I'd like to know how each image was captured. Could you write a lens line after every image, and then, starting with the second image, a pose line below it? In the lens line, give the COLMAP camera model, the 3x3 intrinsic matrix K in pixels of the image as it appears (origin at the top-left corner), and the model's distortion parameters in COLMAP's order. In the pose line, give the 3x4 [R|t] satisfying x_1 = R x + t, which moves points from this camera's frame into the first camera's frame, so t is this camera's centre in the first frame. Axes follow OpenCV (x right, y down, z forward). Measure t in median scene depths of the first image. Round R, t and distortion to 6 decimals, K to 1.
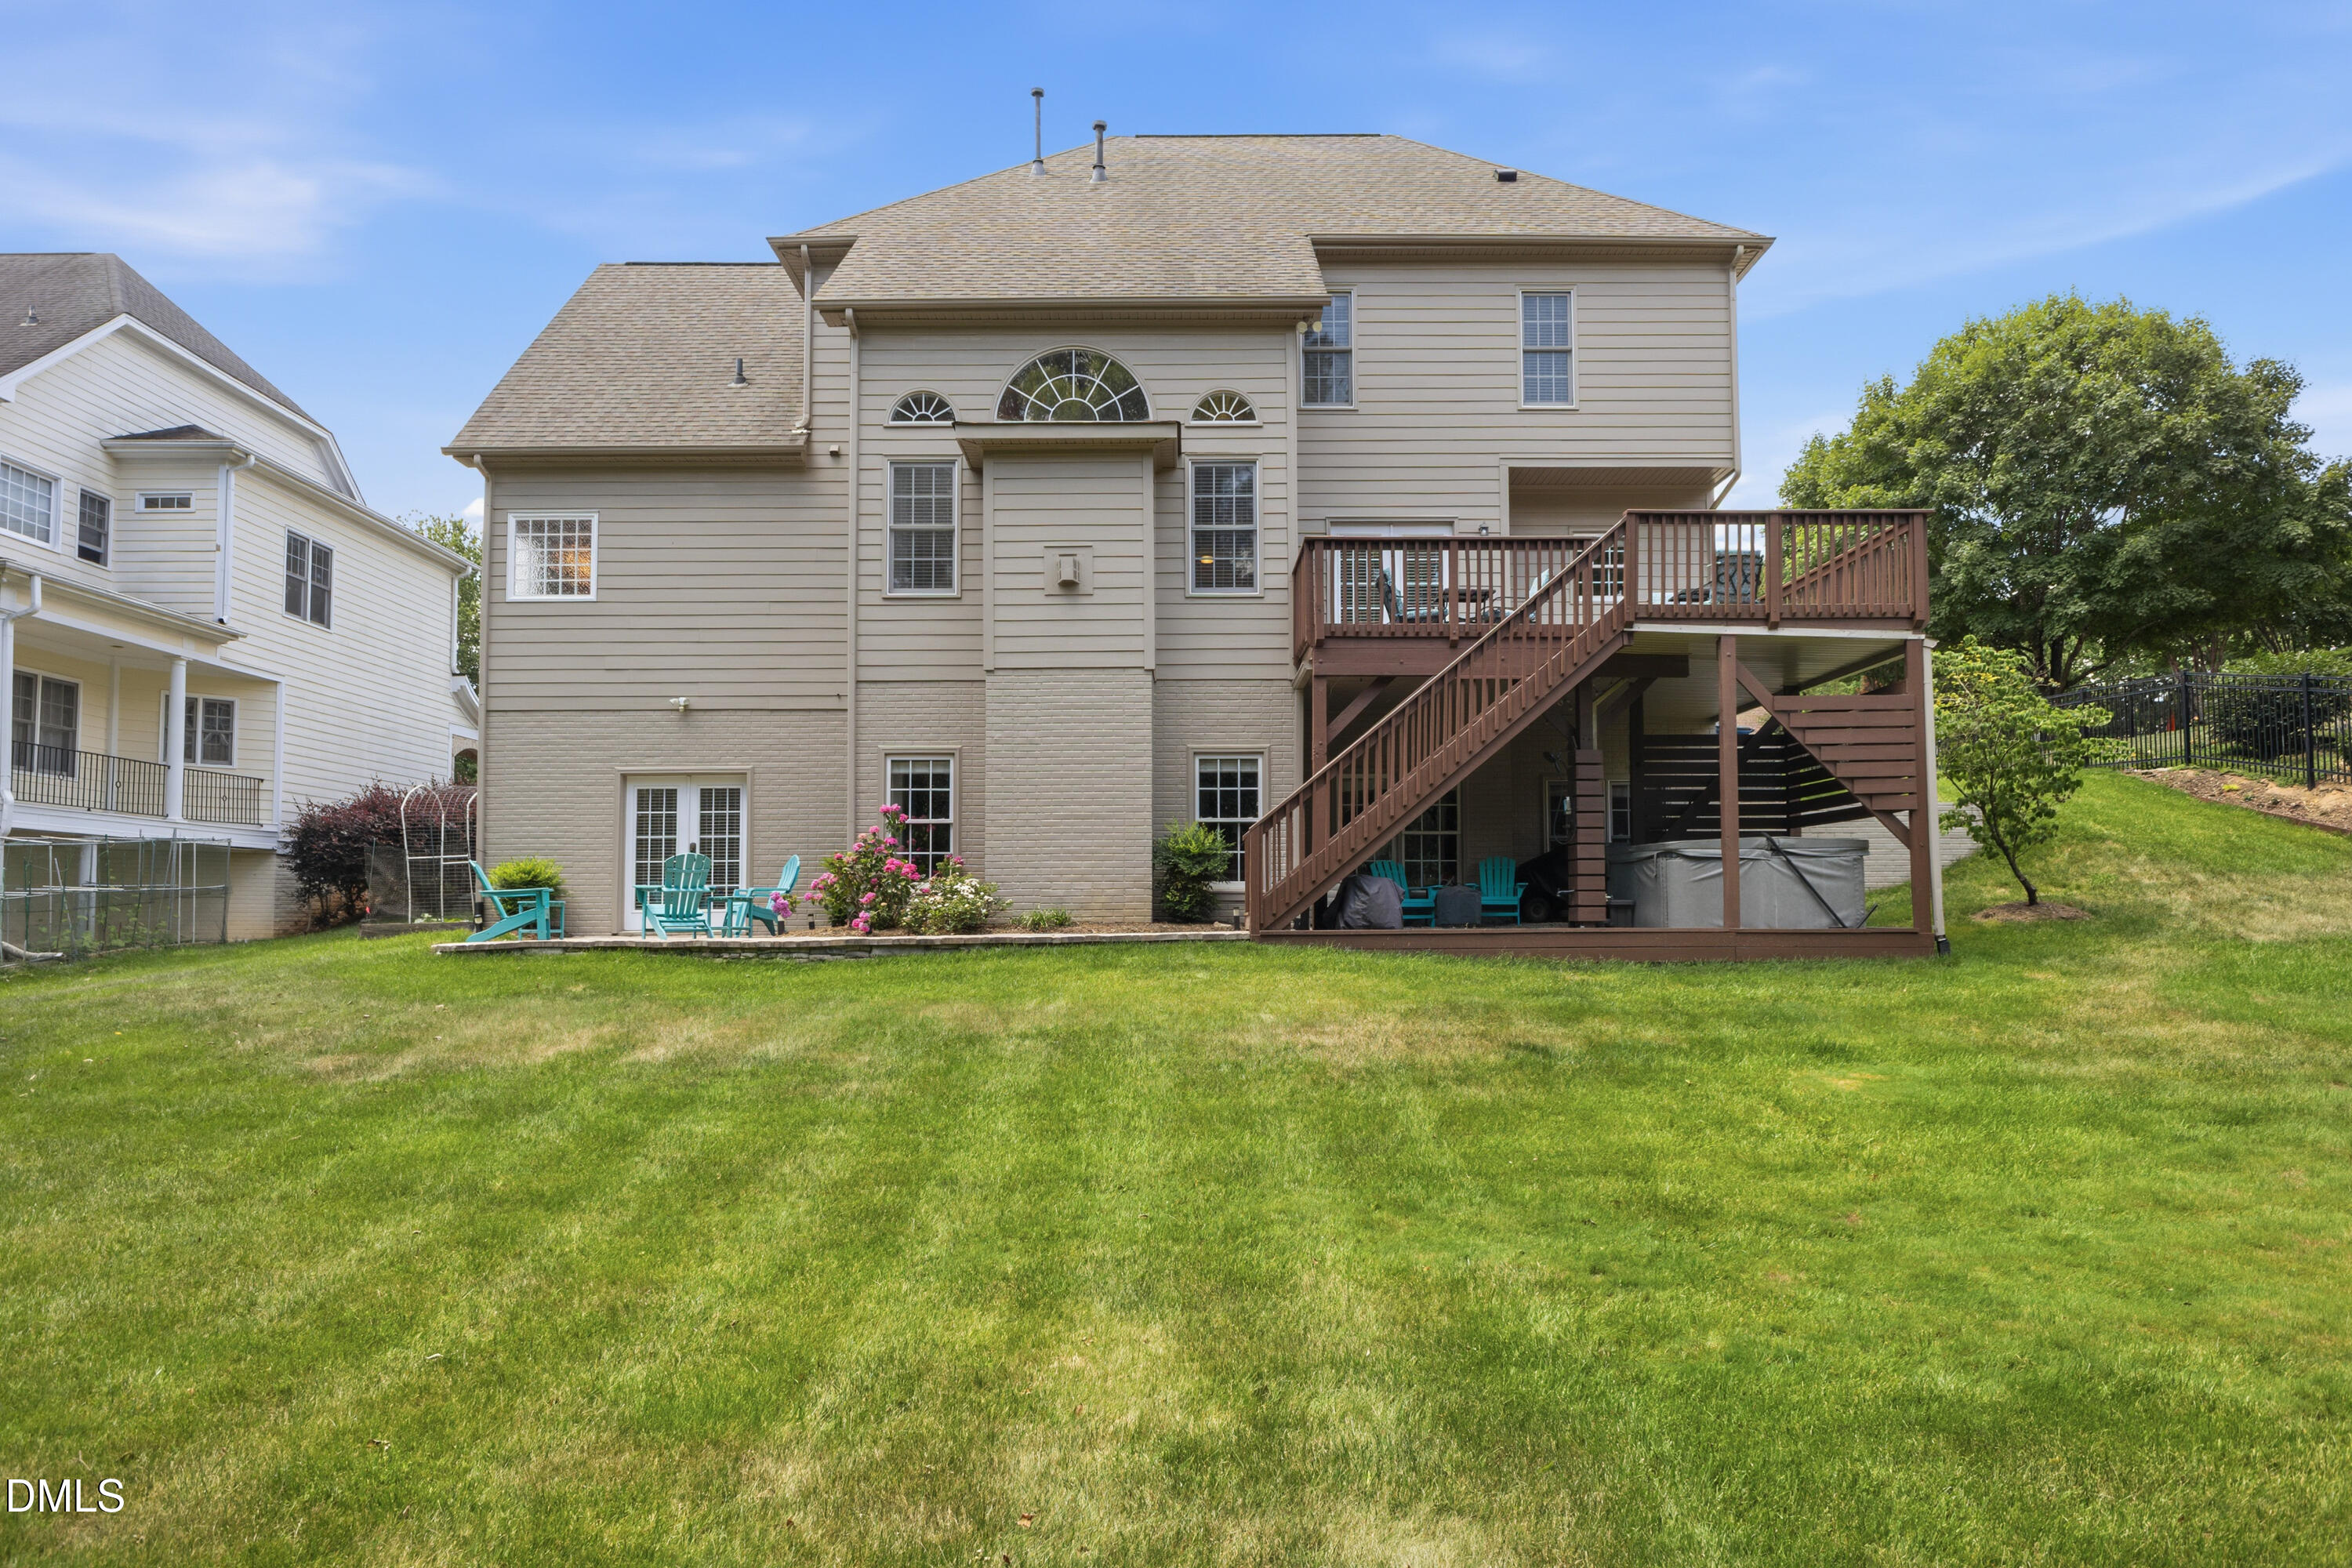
lens RADIAL K [[1448.7, 0, 1174.6], [0, 1448.7, 866.6], [0, 0, 1]] dist [-0.006029, -0.001171]
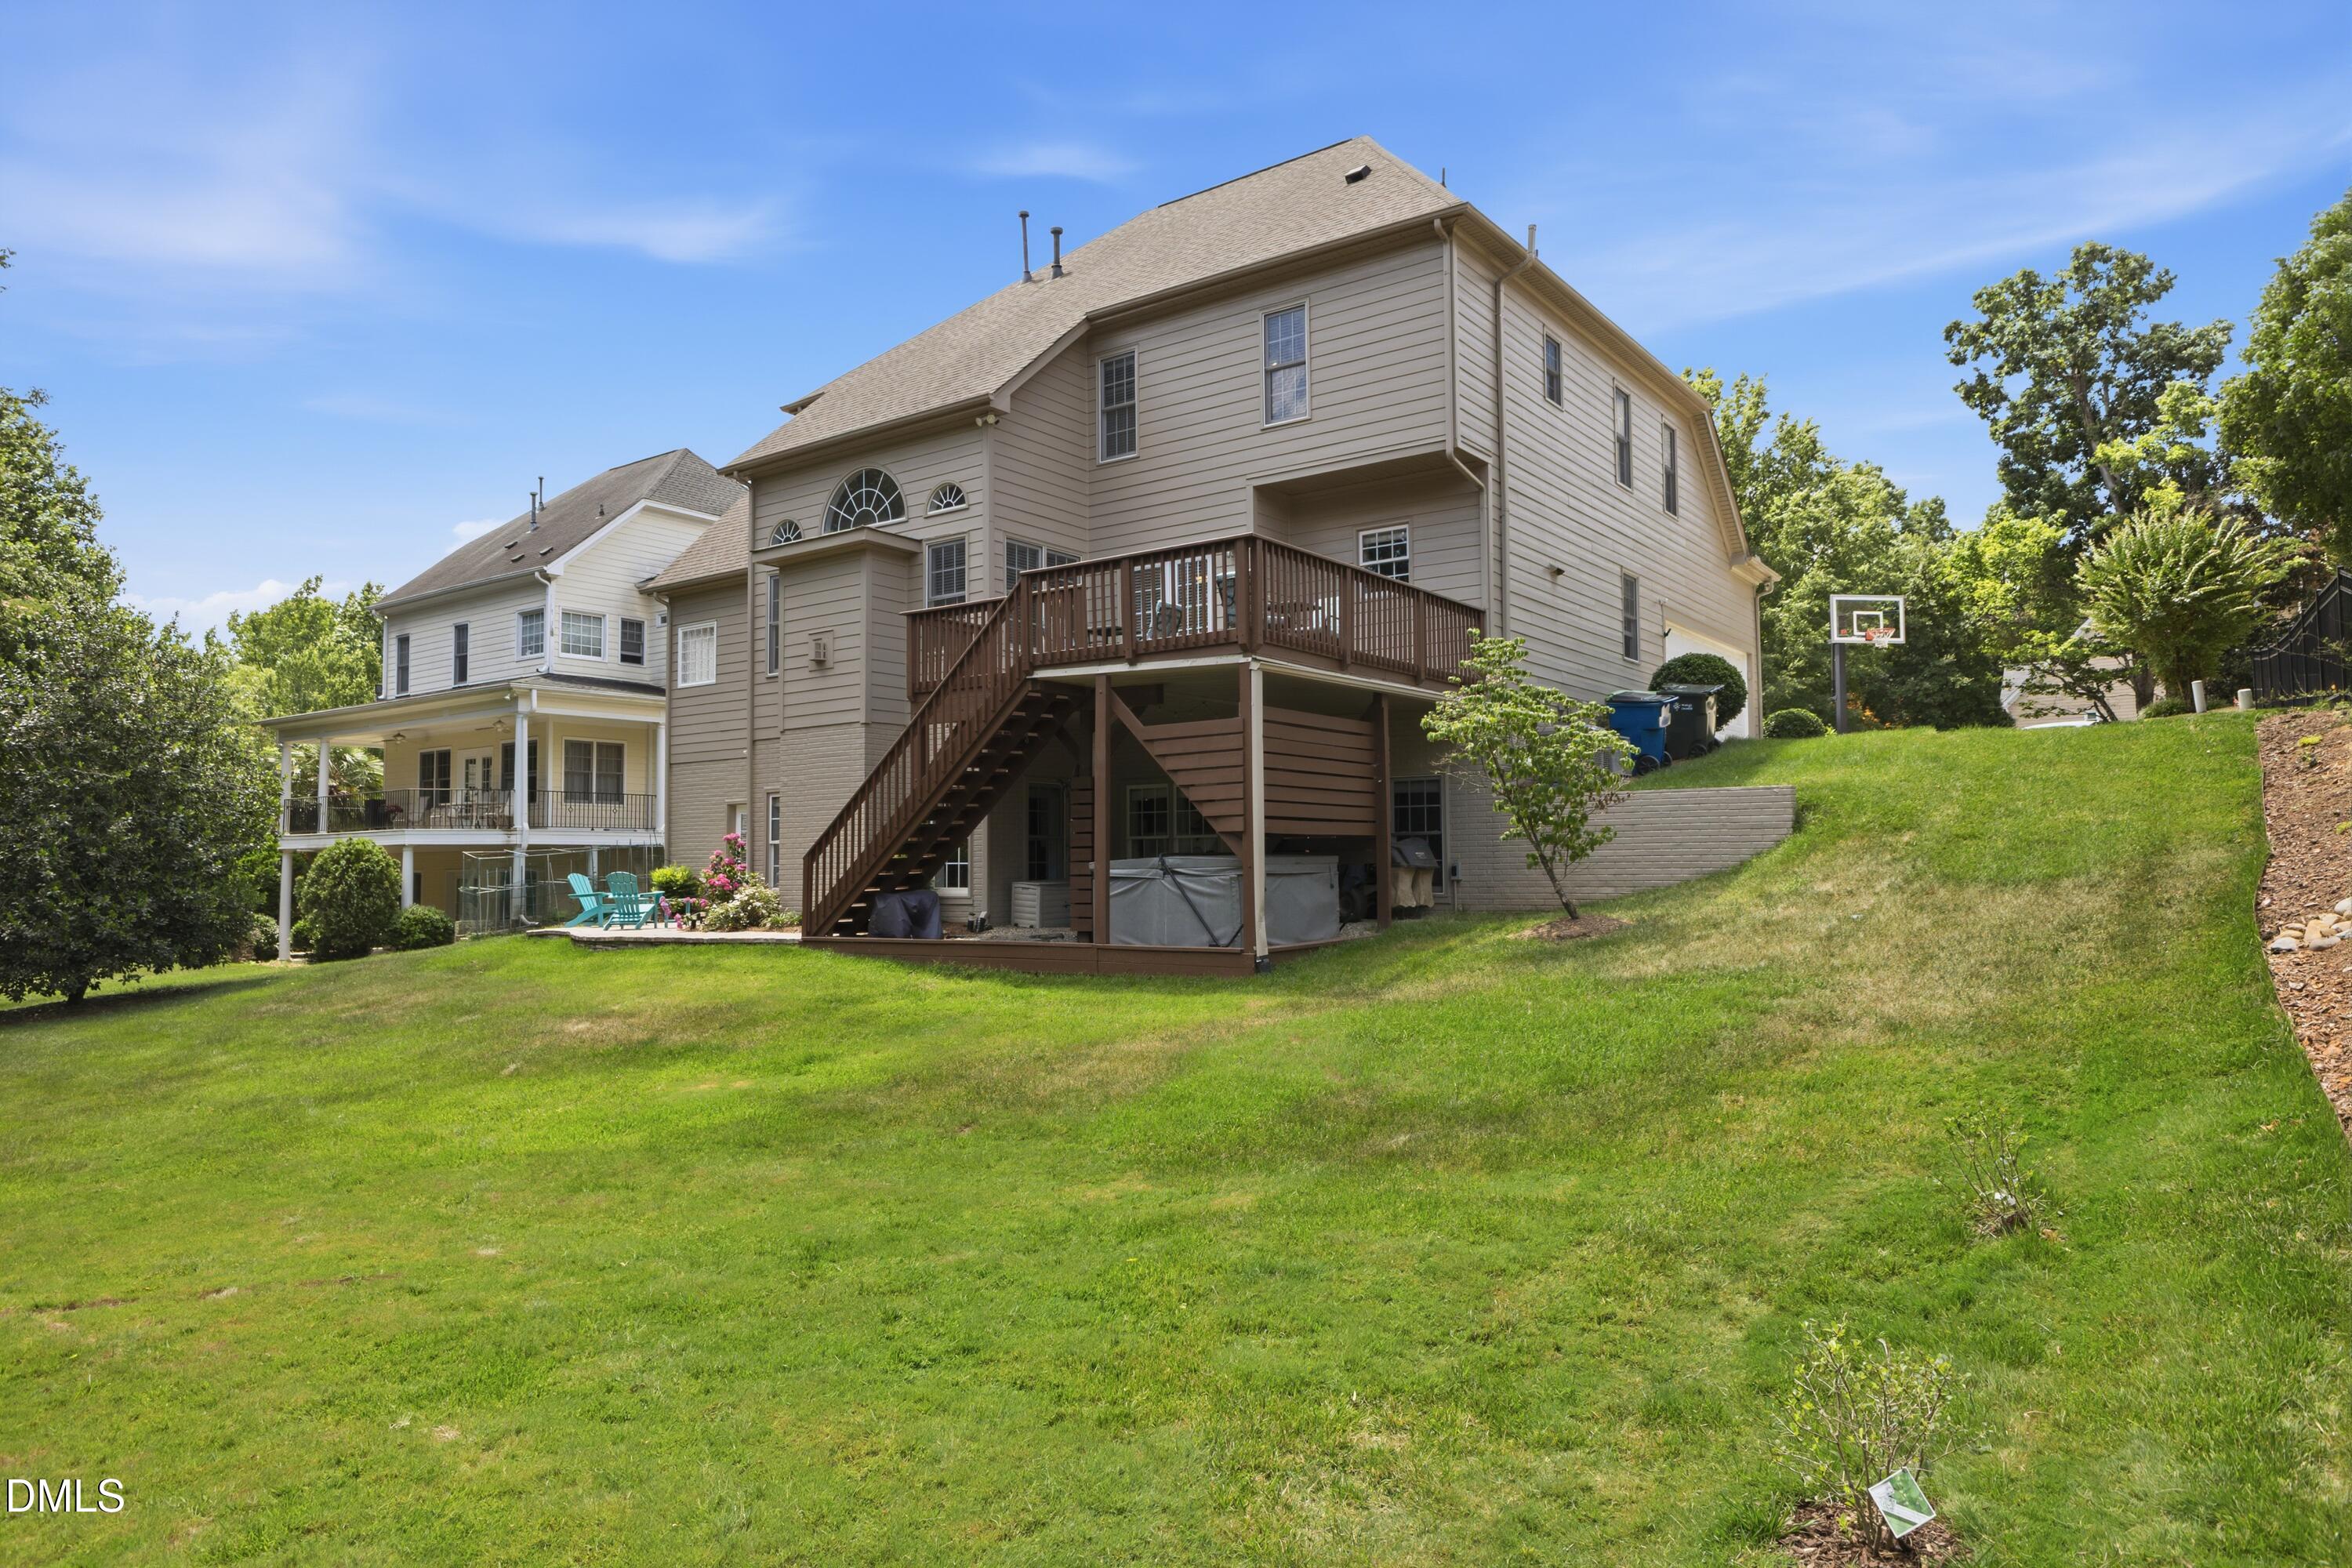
lens RADIAL K [[1467.8, 0, 1176.0], [0, 1467.8, 784.0], [0, 0, 1]] dist [0.000298, -0.000080]
pose [[0.802767, -0.039523, -0.594982, 0.911126], [0.034221, 0.999210, -0.020203, -0.044689], [0.595310, -0.004142, 0.803485, 0.122173]]
